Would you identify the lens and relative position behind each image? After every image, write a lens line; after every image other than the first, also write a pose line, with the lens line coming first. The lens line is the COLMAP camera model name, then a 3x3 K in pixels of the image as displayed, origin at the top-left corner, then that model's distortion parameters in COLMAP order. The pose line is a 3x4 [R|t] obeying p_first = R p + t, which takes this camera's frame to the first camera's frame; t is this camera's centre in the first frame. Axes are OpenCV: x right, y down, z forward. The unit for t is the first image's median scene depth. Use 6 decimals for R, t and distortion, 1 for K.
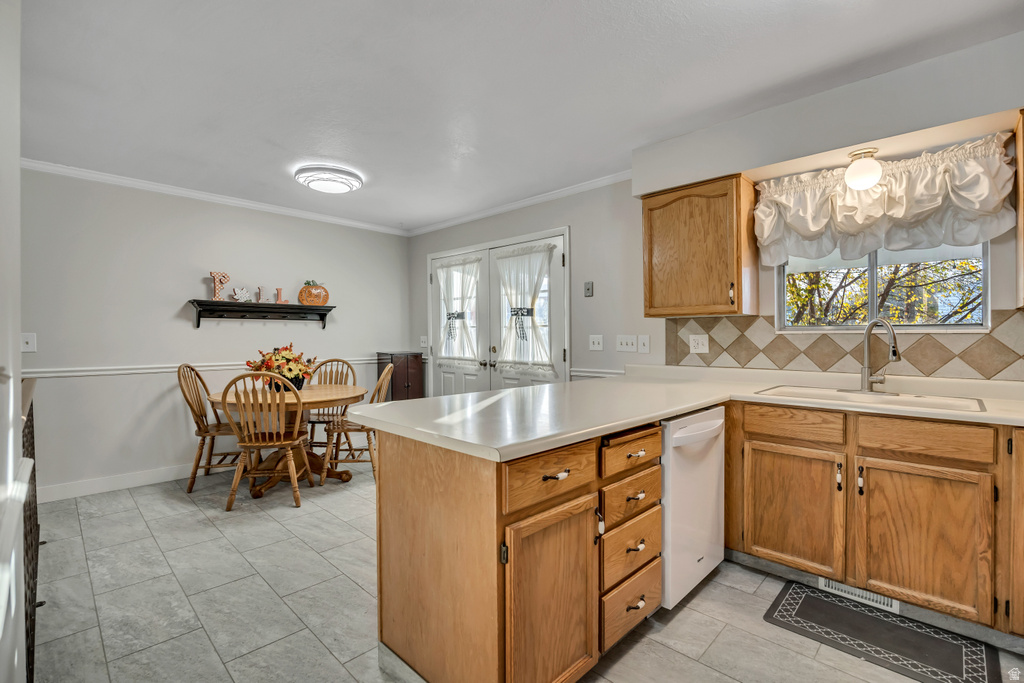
lens RADIAL K [[459.0, 0, 508.3], [0, 459.0, 335.4], [0, 0, 1]] dist [-0.012827, 0.000255]
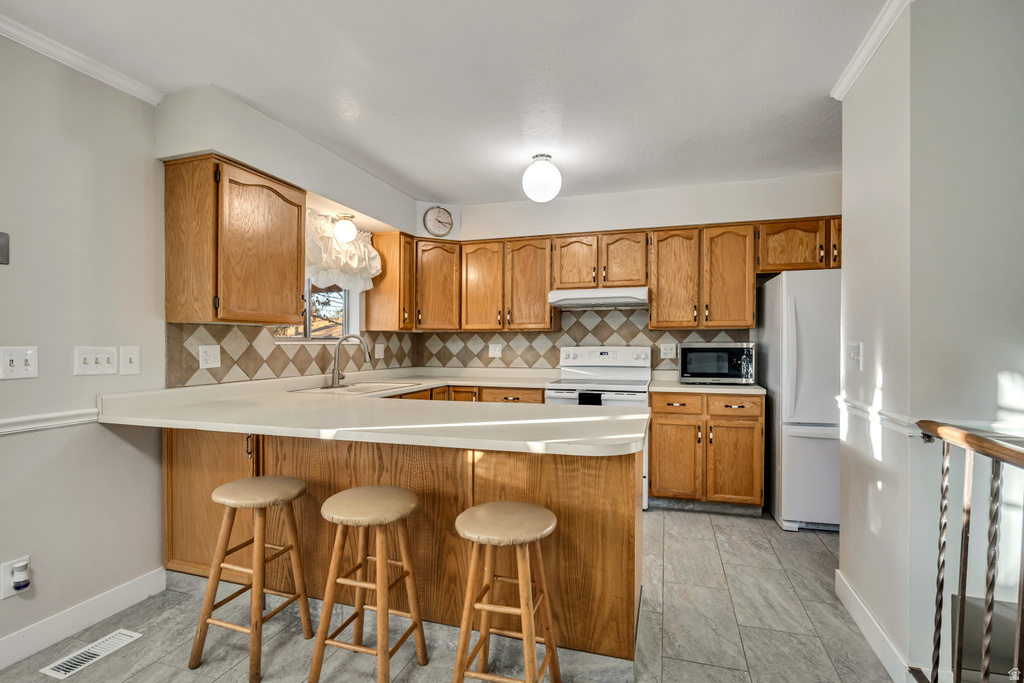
lens RADIAL K [[493.9, 0, 507.1], [0, 493.9, 342.8], [0, 0, 1]] dist [0.000809, 0.000977]
pose [[-0.444469, 0.001699, 0.895792, -0.808115], [-0.000552, 0.999997, -0.002170, -0.005896], [-0.895794, -0.001459, -0.444467, 1.232220]]
